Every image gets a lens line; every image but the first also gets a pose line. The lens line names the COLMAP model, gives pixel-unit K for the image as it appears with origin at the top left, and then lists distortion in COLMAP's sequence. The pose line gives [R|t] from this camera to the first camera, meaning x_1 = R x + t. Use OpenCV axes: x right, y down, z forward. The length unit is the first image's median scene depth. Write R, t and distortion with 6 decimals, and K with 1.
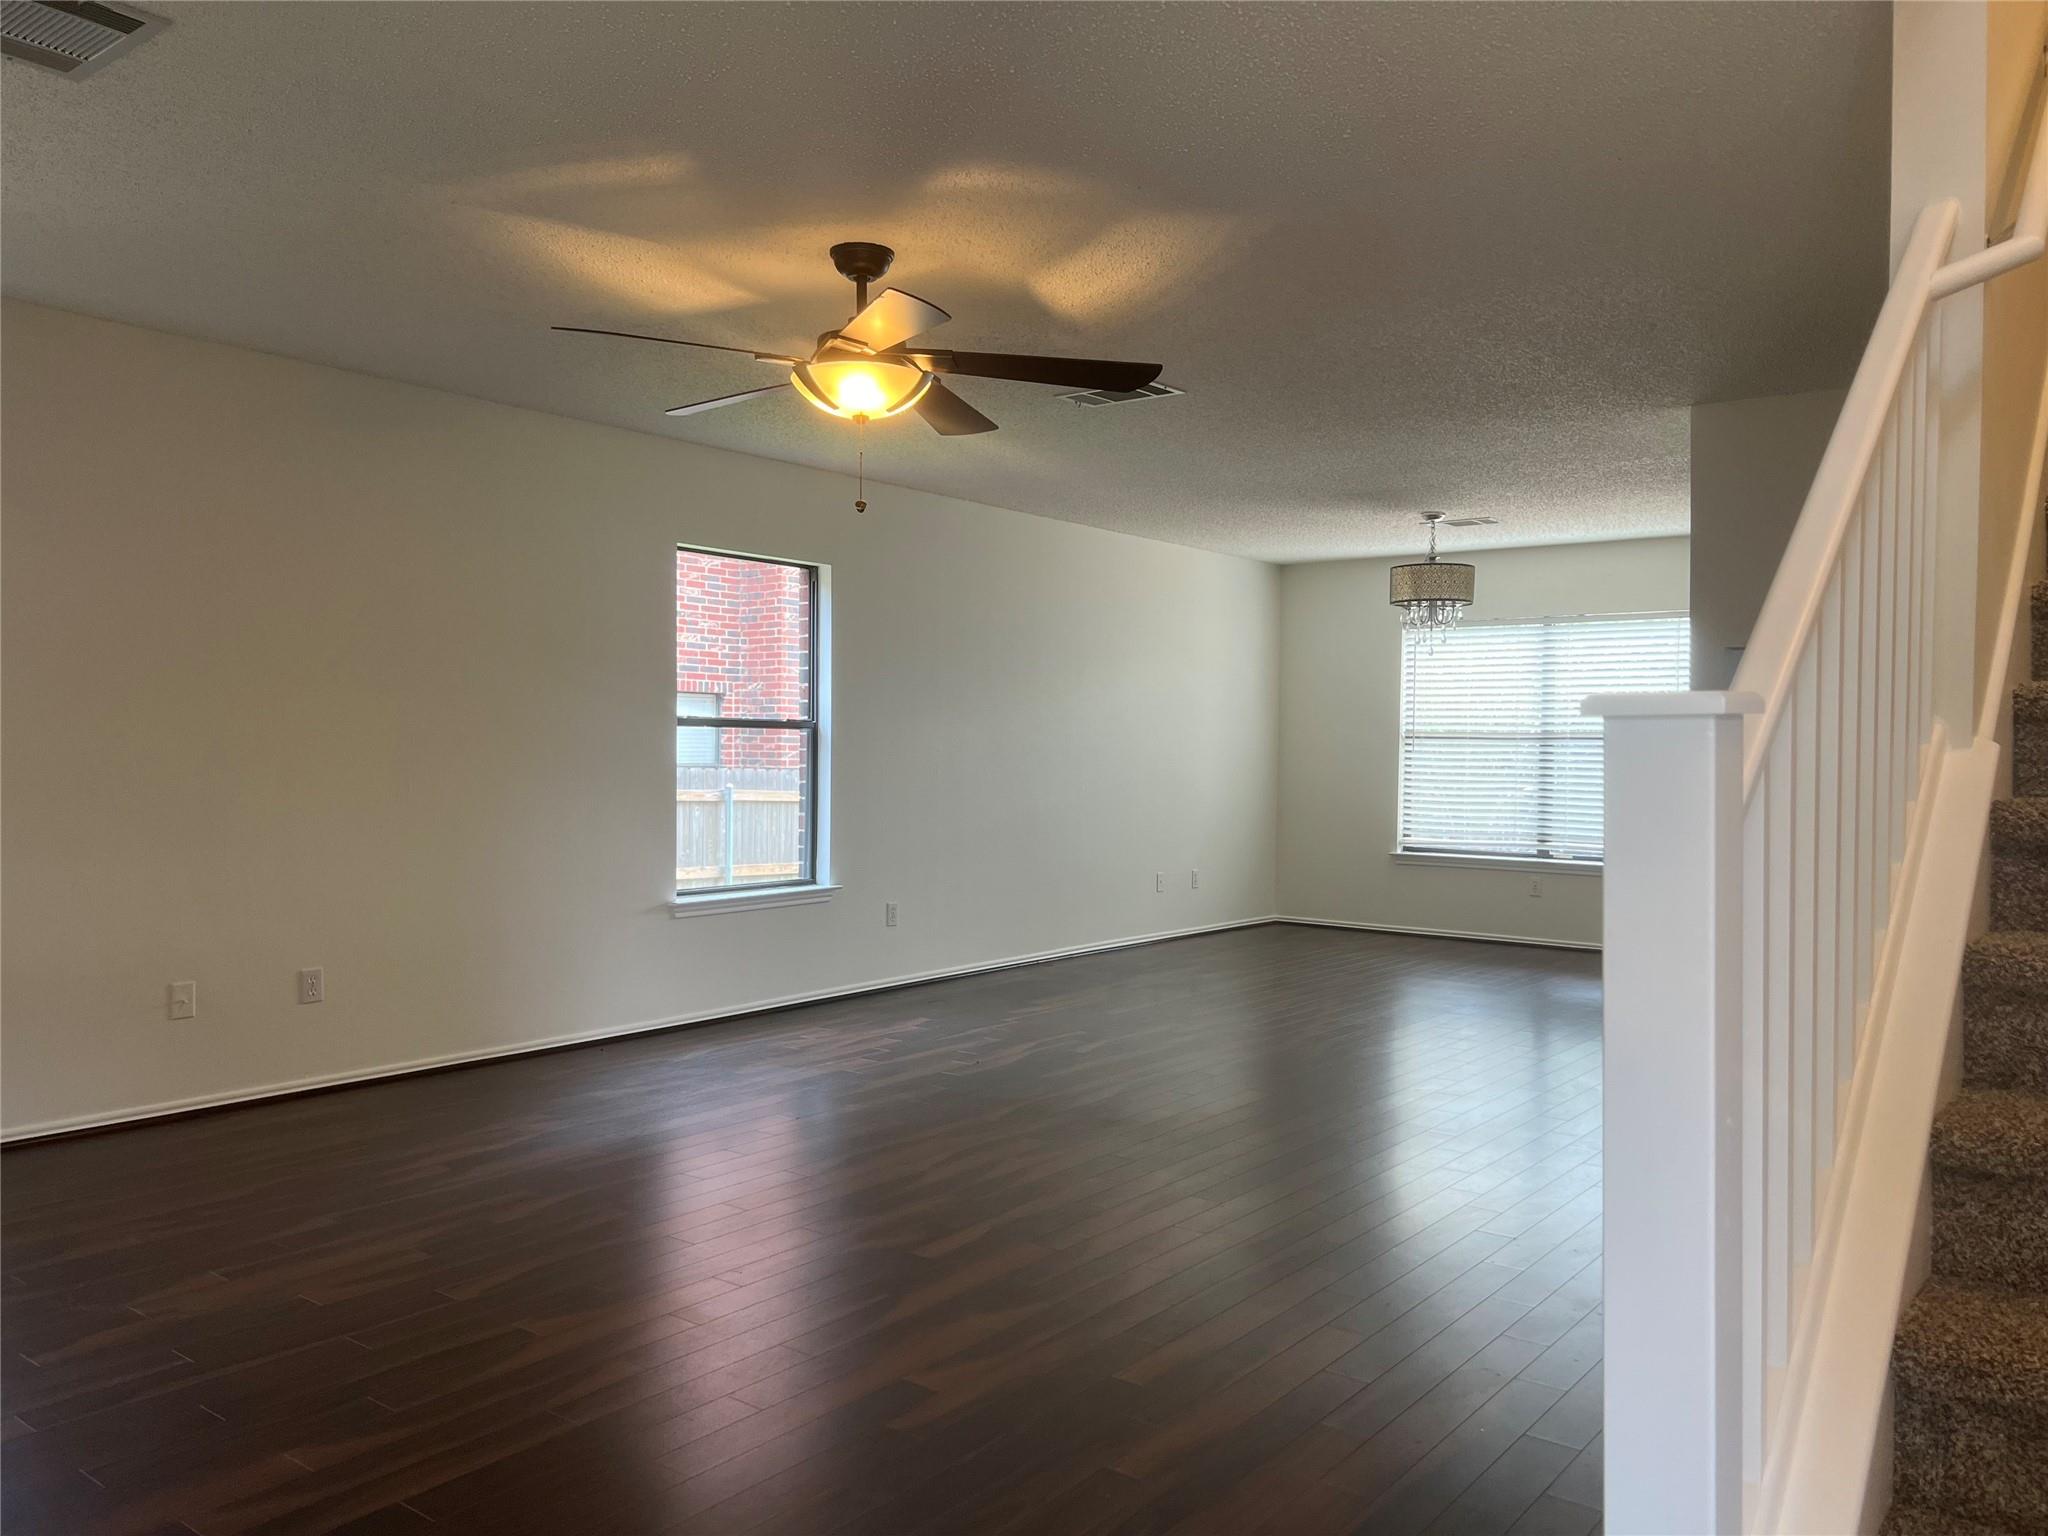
lens RADIAL K [[1521.5, 0, 1032.7], [0, 1521.5, 779.0], [0, 0, 1]] dist [0.052814, -0.063522]
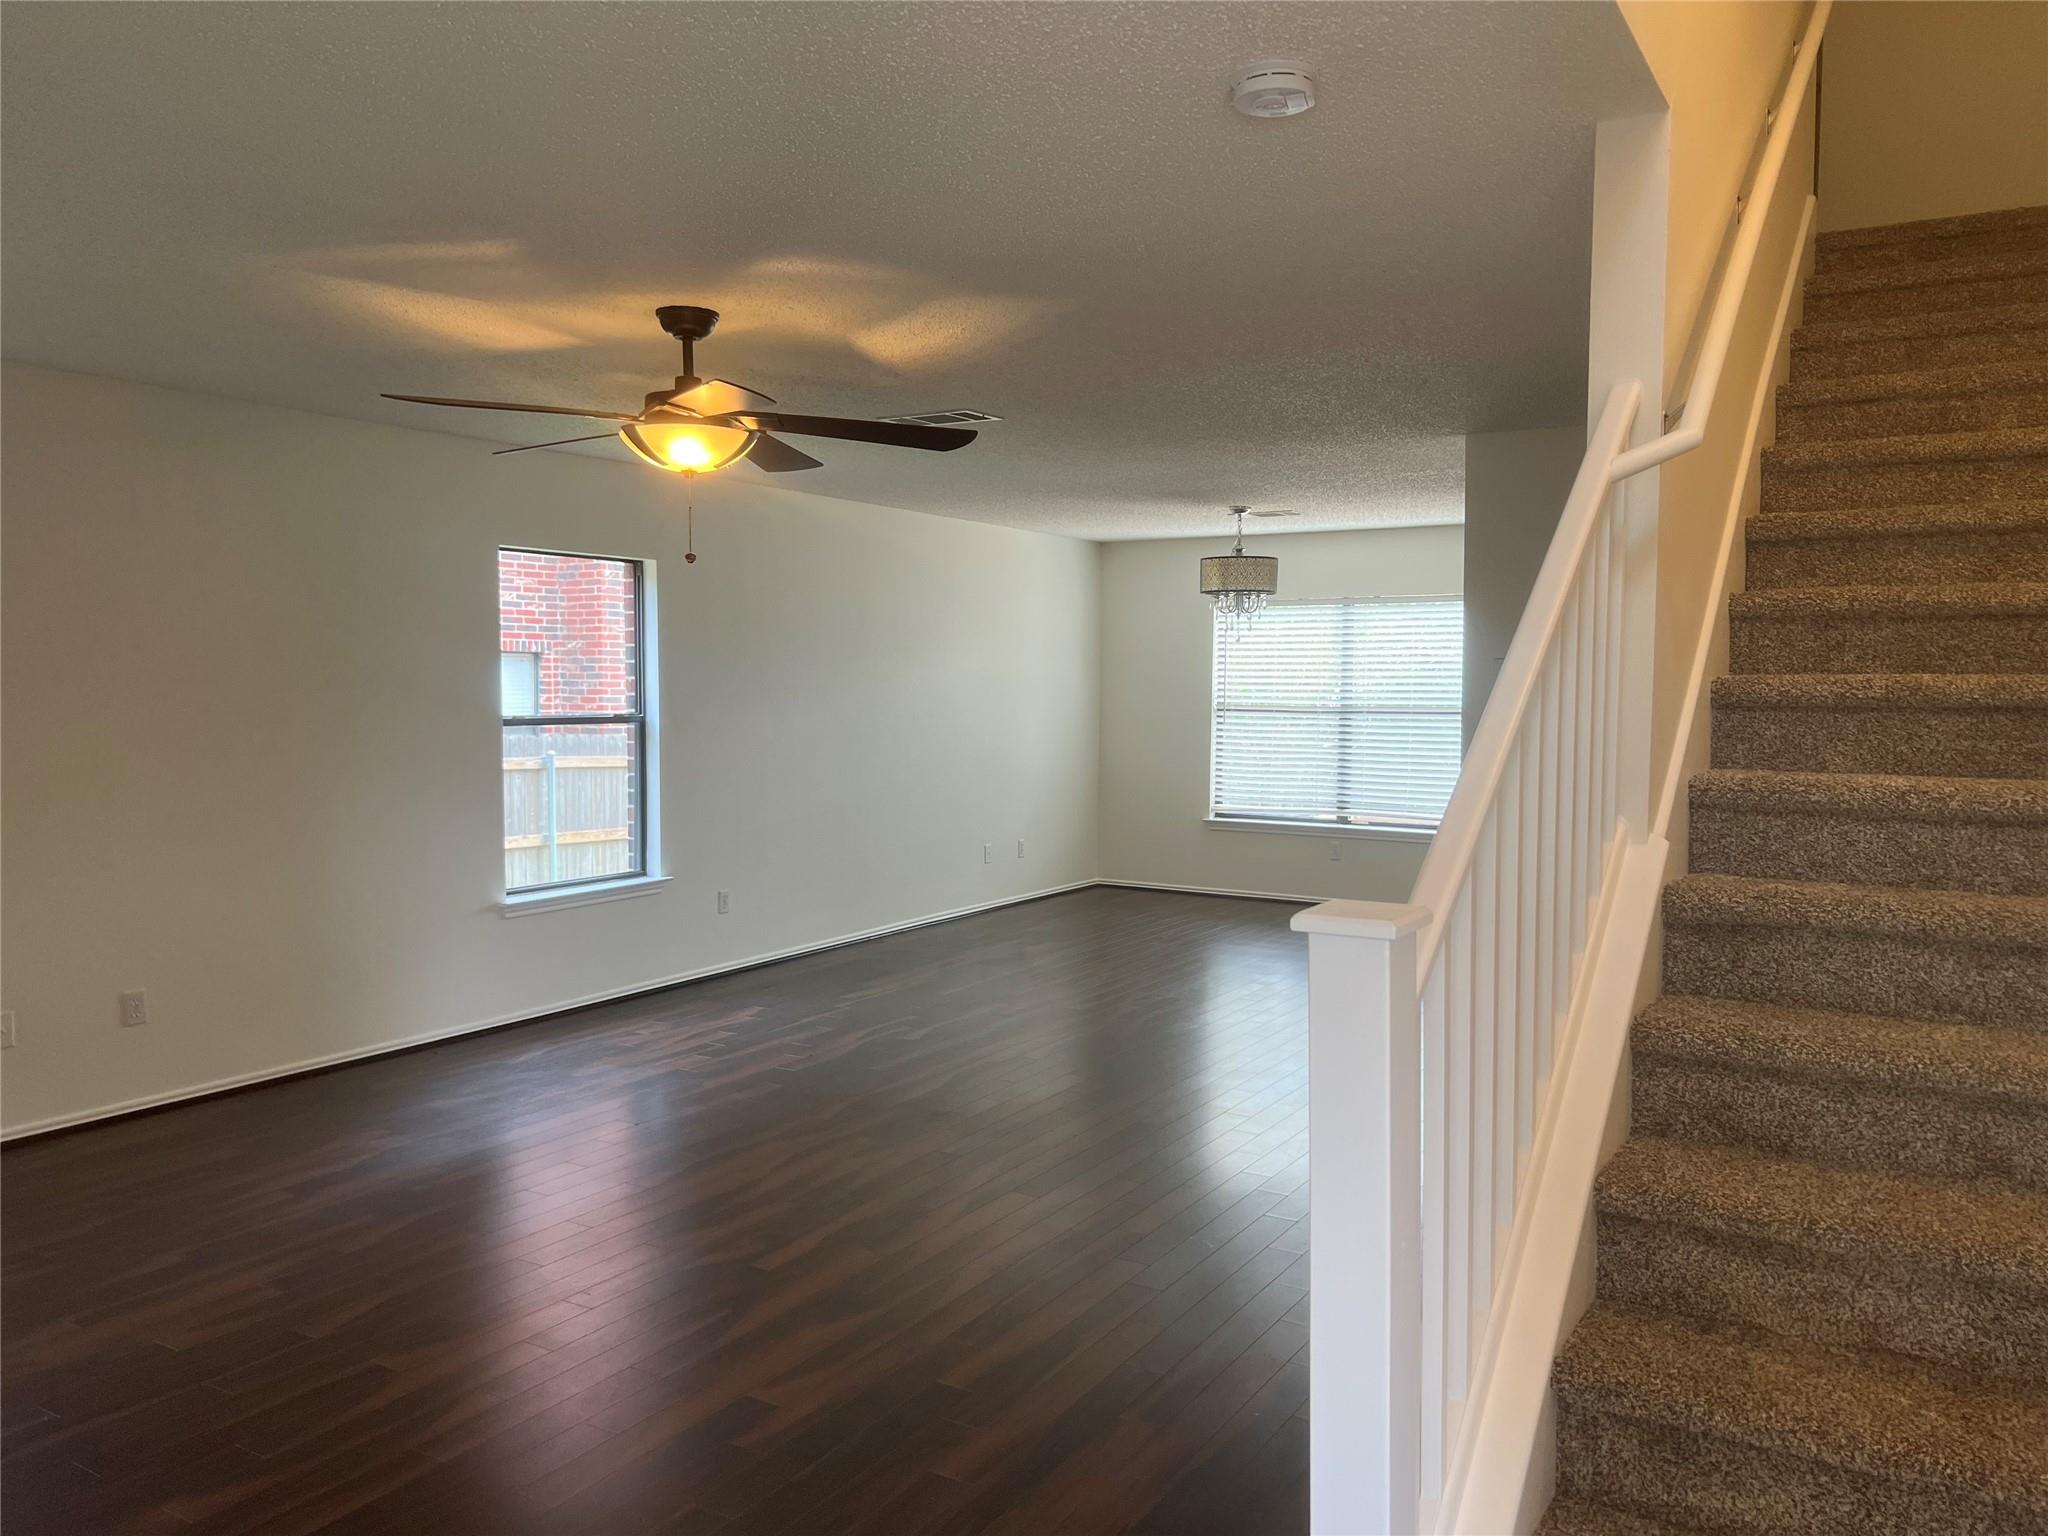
lens RADIAL K [[1521.5, 0, 1040.5], [0, 1521.5, 776.2], [0, 0, 1]] dist [0.052814, -0.063522]
pose [[0.993132, -0.012360, 0.116341, 0.001579], [0.007234, 0.998989, 0.044375, -0.069827], [-0.116772, -0.043229, 0.992217, -0.068802]]
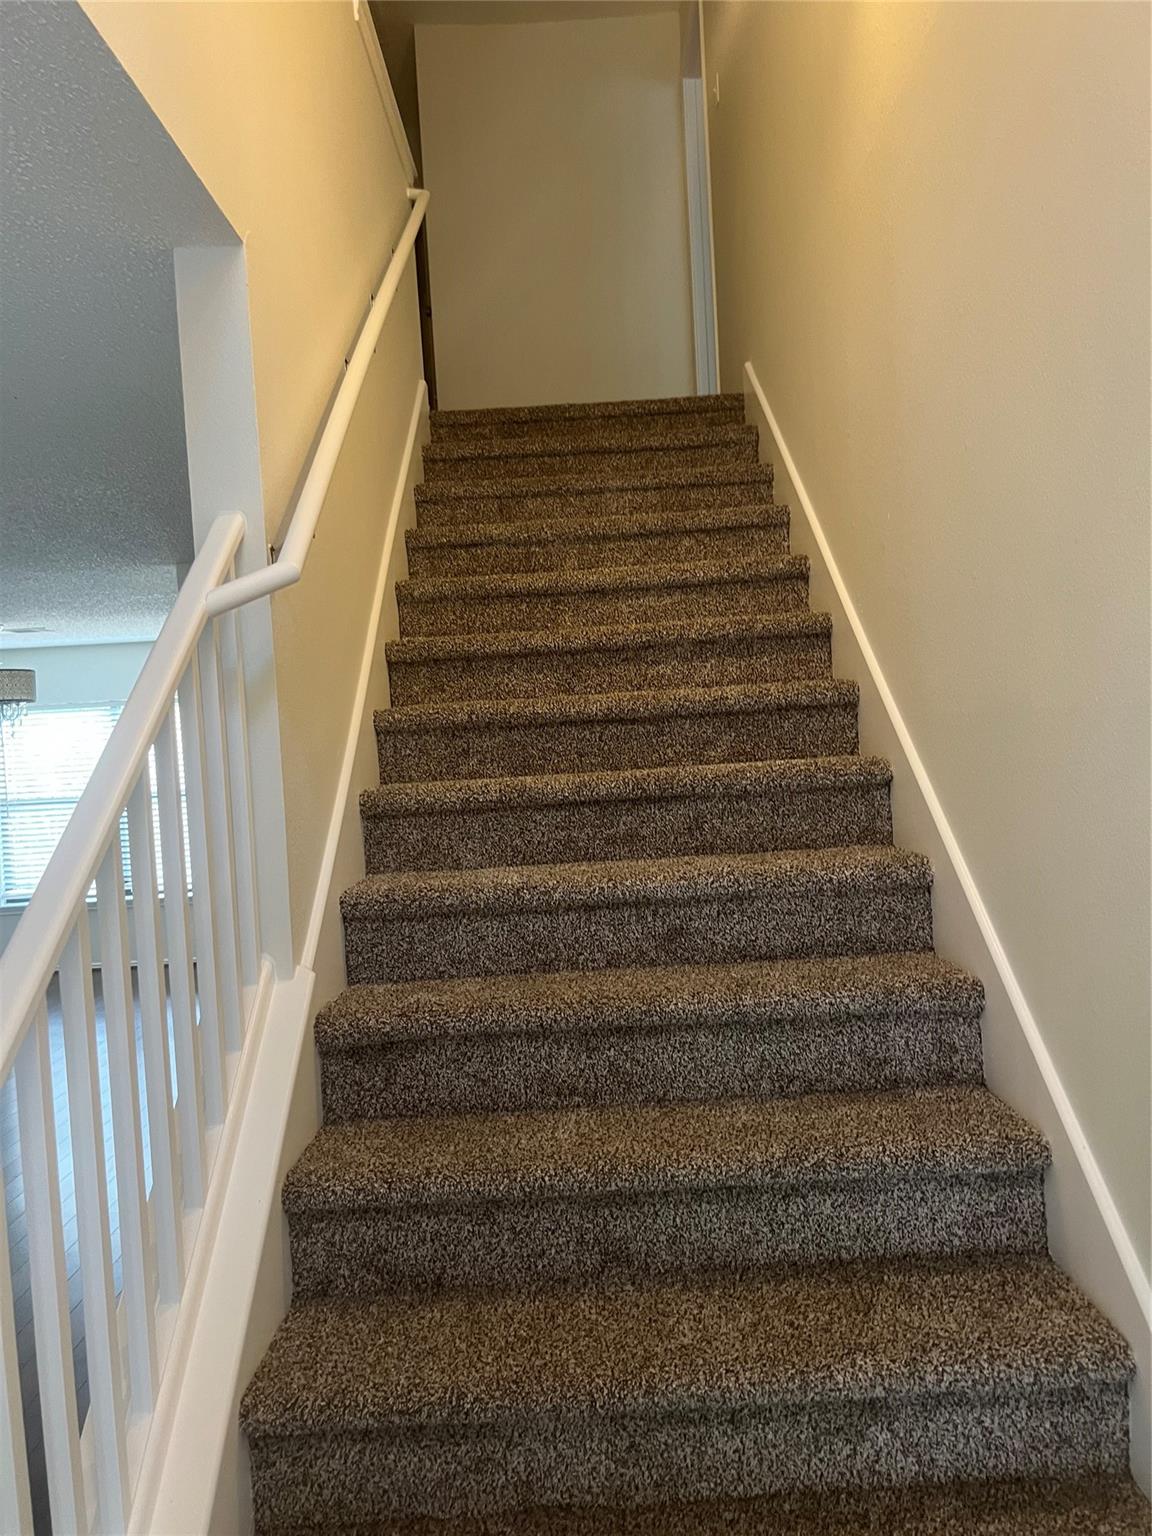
lens RADIAL K [[1141.1, 0, 581.9], [0, 1141.1, 769.7], [0, 0, 1]] dist [0.052814, -0.063522]
pose [[0.786405, -0.076331, 0.612977, 0.138519], [0.077799, 0.996673, 0.024301, -0.099587], [-0.612792, 0.028579, 0.789727, 0.088325]]
